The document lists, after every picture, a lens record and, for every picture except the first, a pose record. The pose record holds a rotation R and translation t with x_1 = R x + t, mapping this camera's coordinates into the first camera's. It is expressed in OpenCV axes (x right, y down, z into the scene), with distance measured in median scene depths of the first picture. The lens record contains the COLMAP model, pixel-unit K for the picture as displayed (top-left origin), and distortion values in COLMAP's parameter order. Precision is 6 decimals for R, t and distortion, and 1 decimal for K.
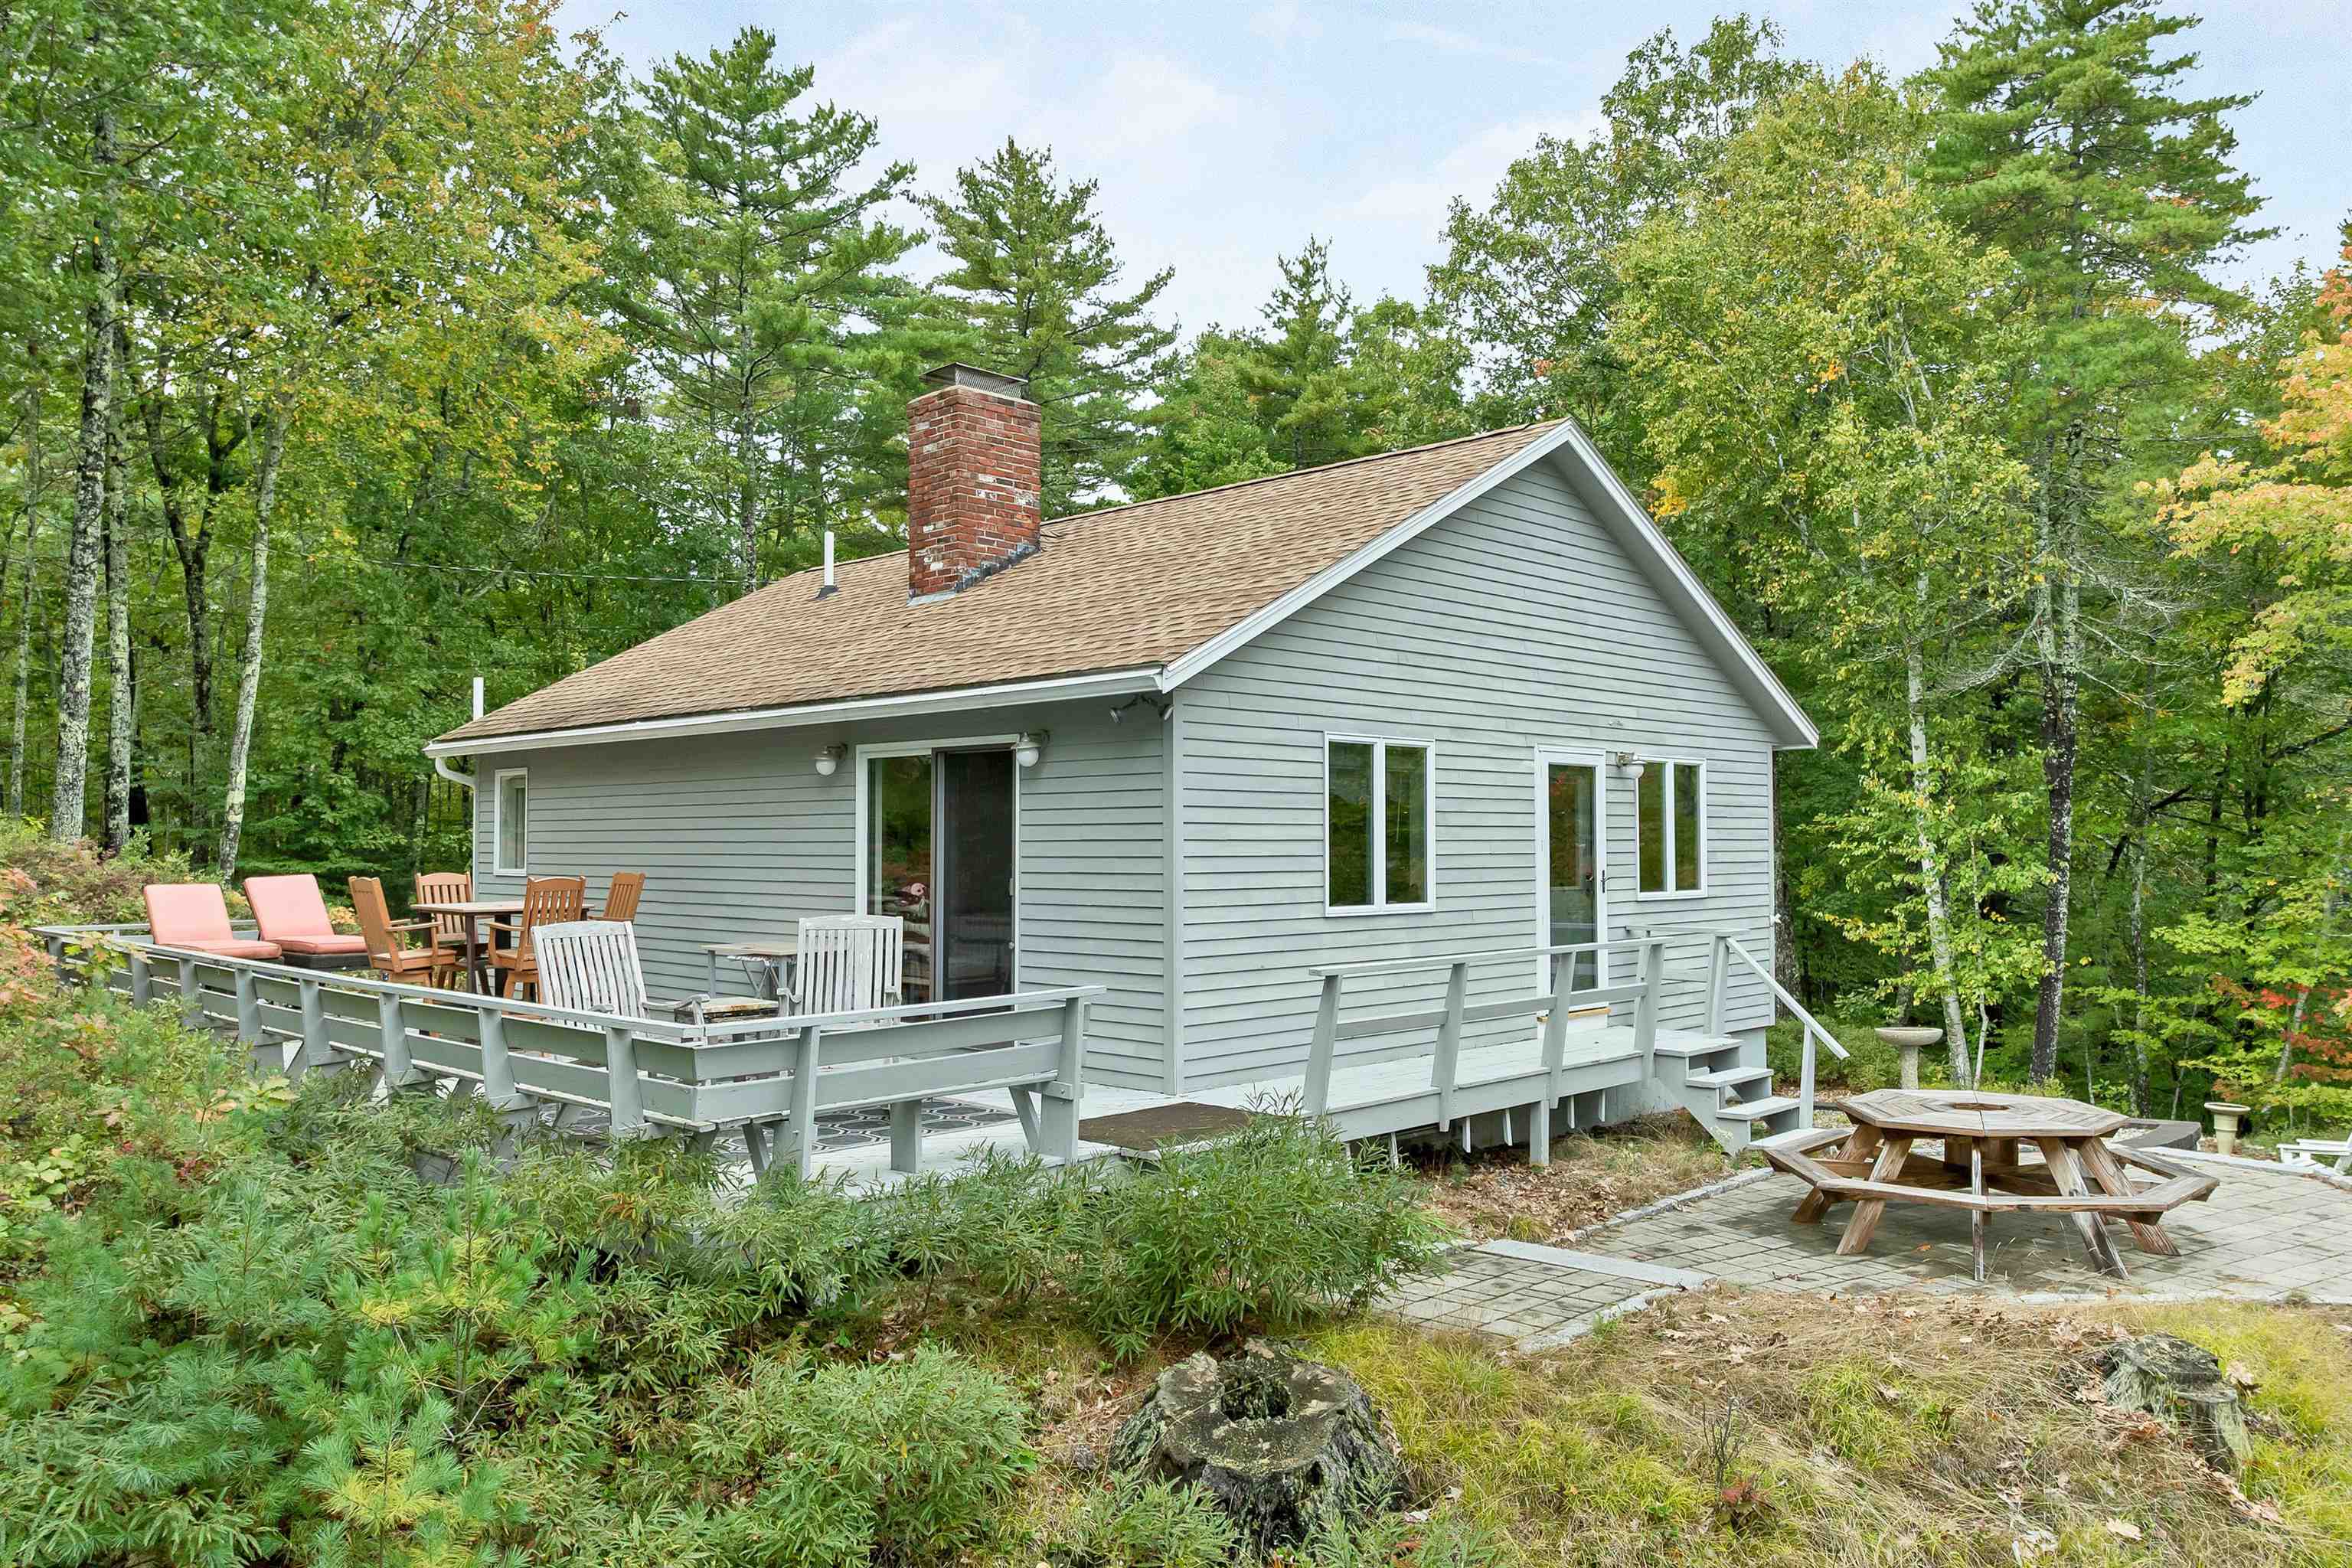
lens RADIAL K [[1708.3, 0, 1178.2], [0, 1708.3, 794.8], [0, 0, 1]] dist [-0.054066, 0.022013]
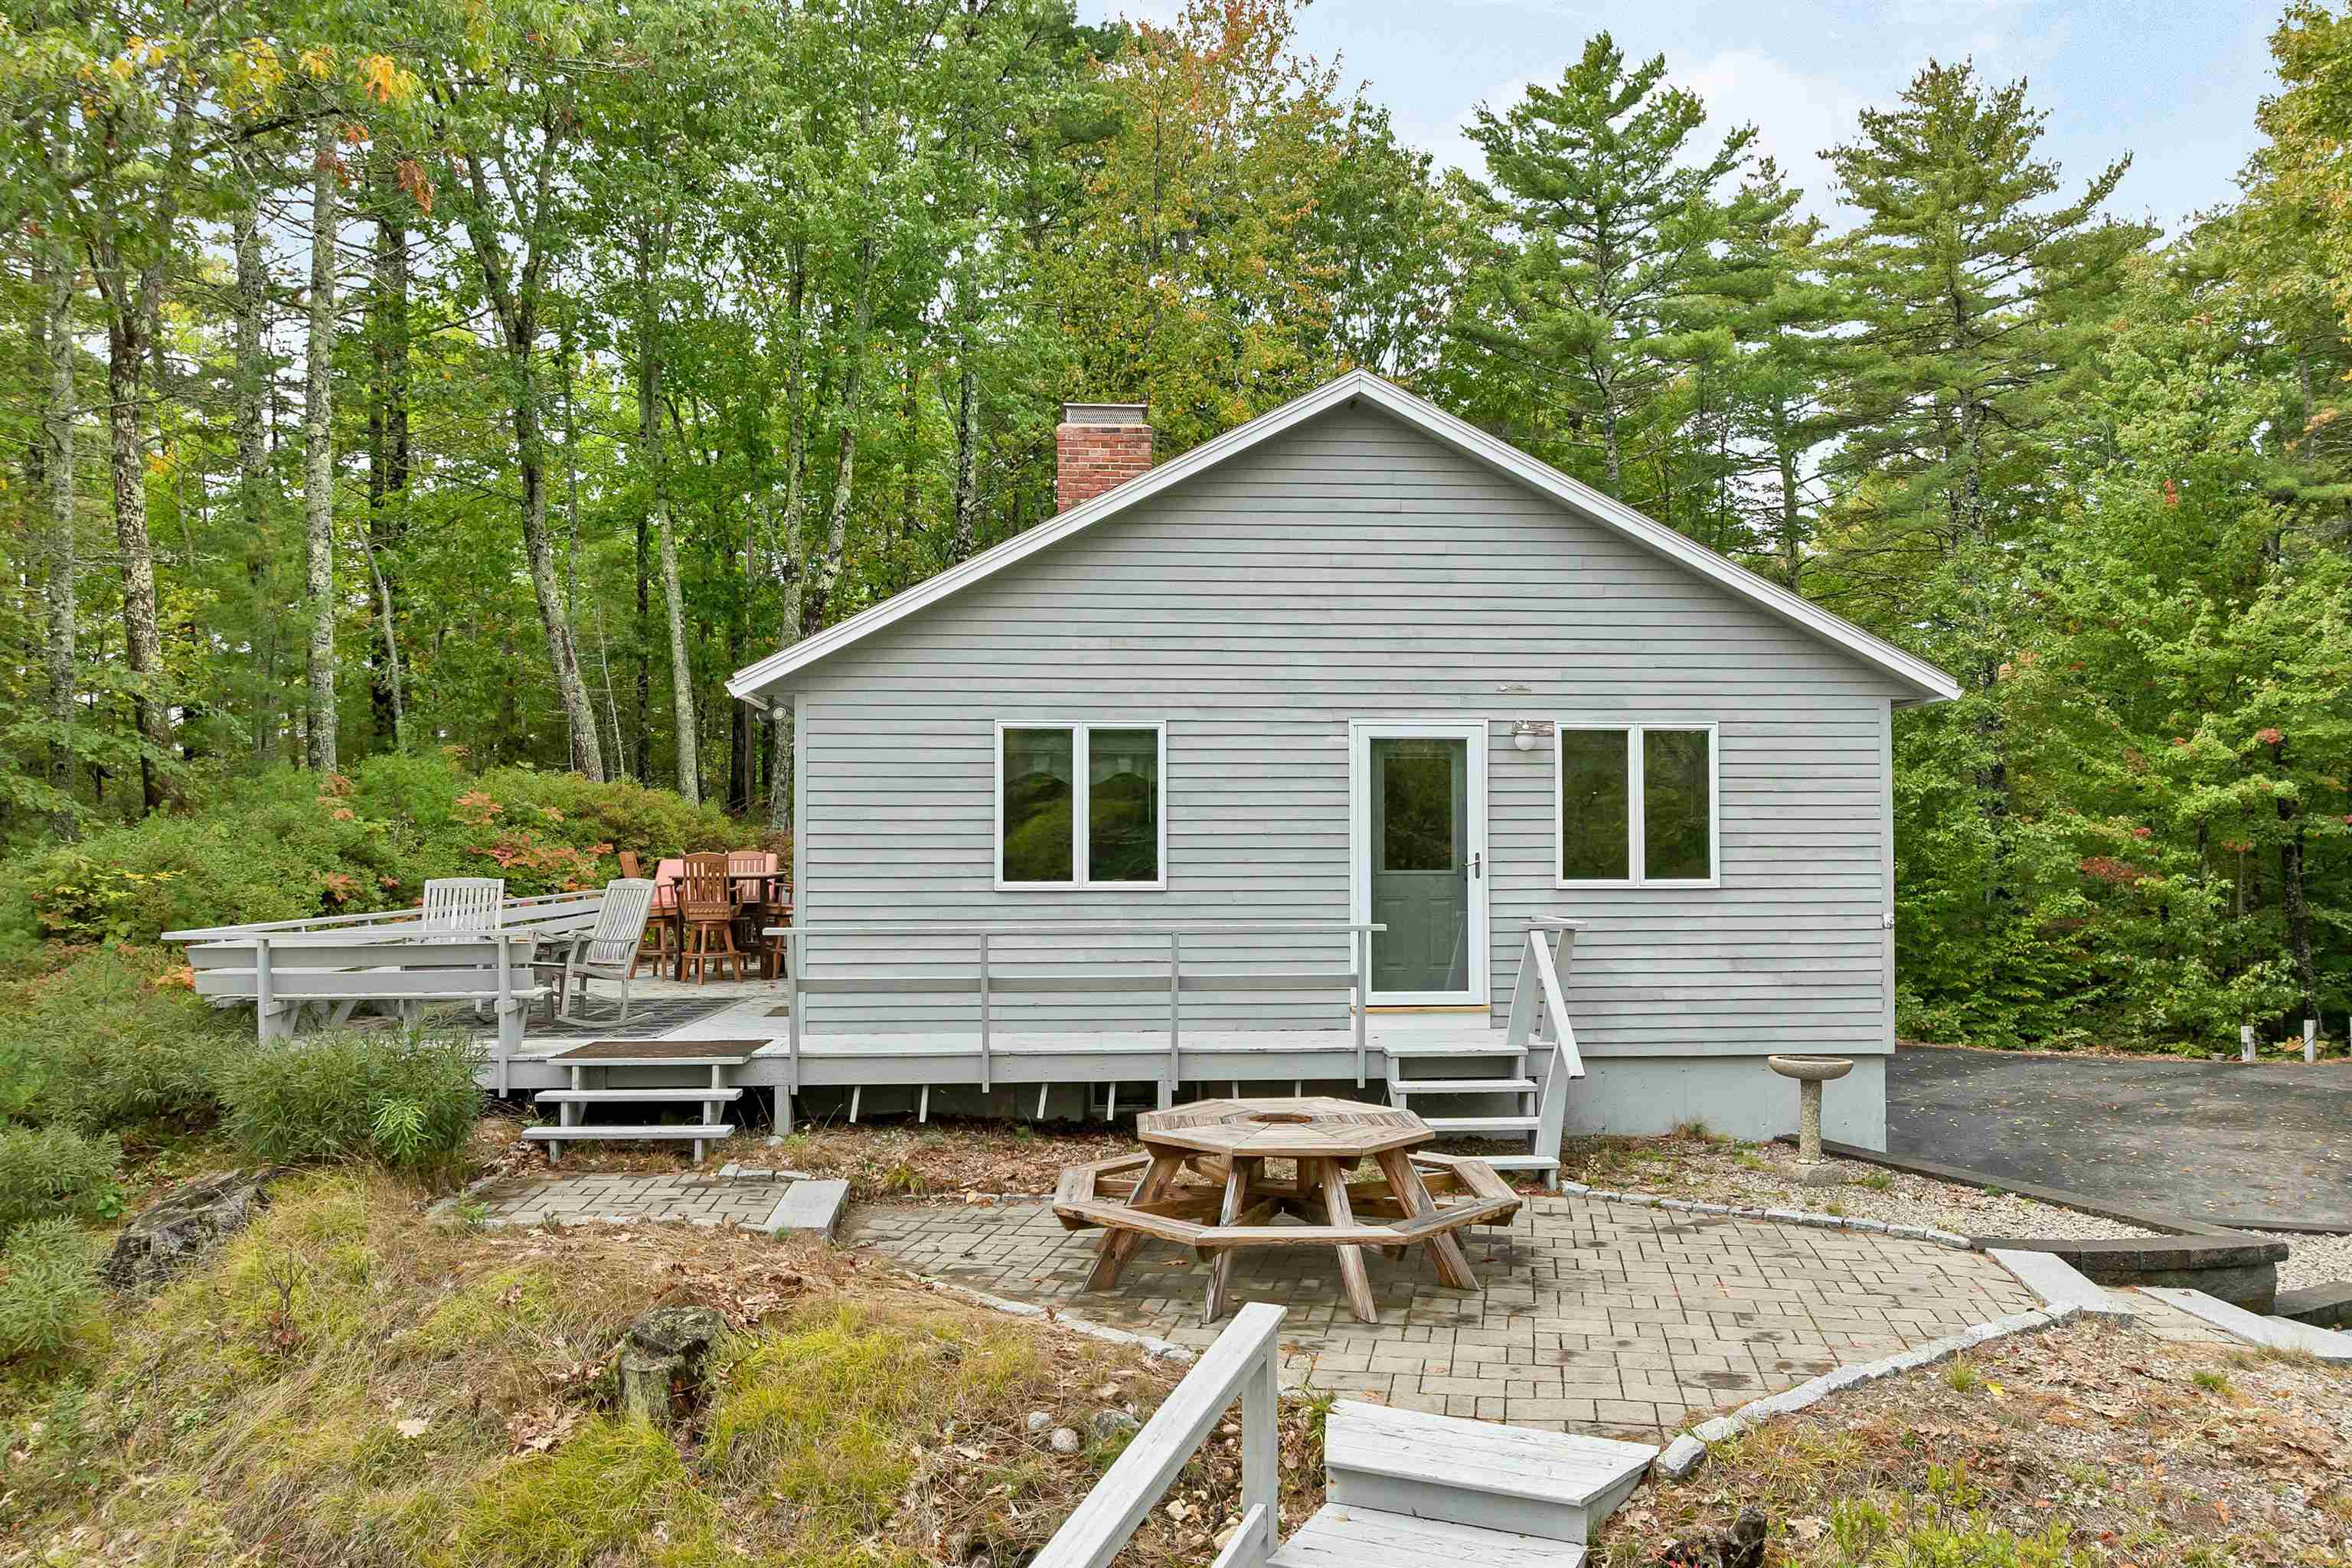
lens RADIAL K [[1708.3, 0, 1177.8], [0, 1708.3, 782.8], [0, 0, 1]] dist [-0.054066, 0.022013]
pose [[0.733108, -0.022022, -0.679755, 0.731450], [0.018505, 0.999751, -0.012430, 0.014969], [0.679860, -0.003466, 0.733333, 0.229335]]
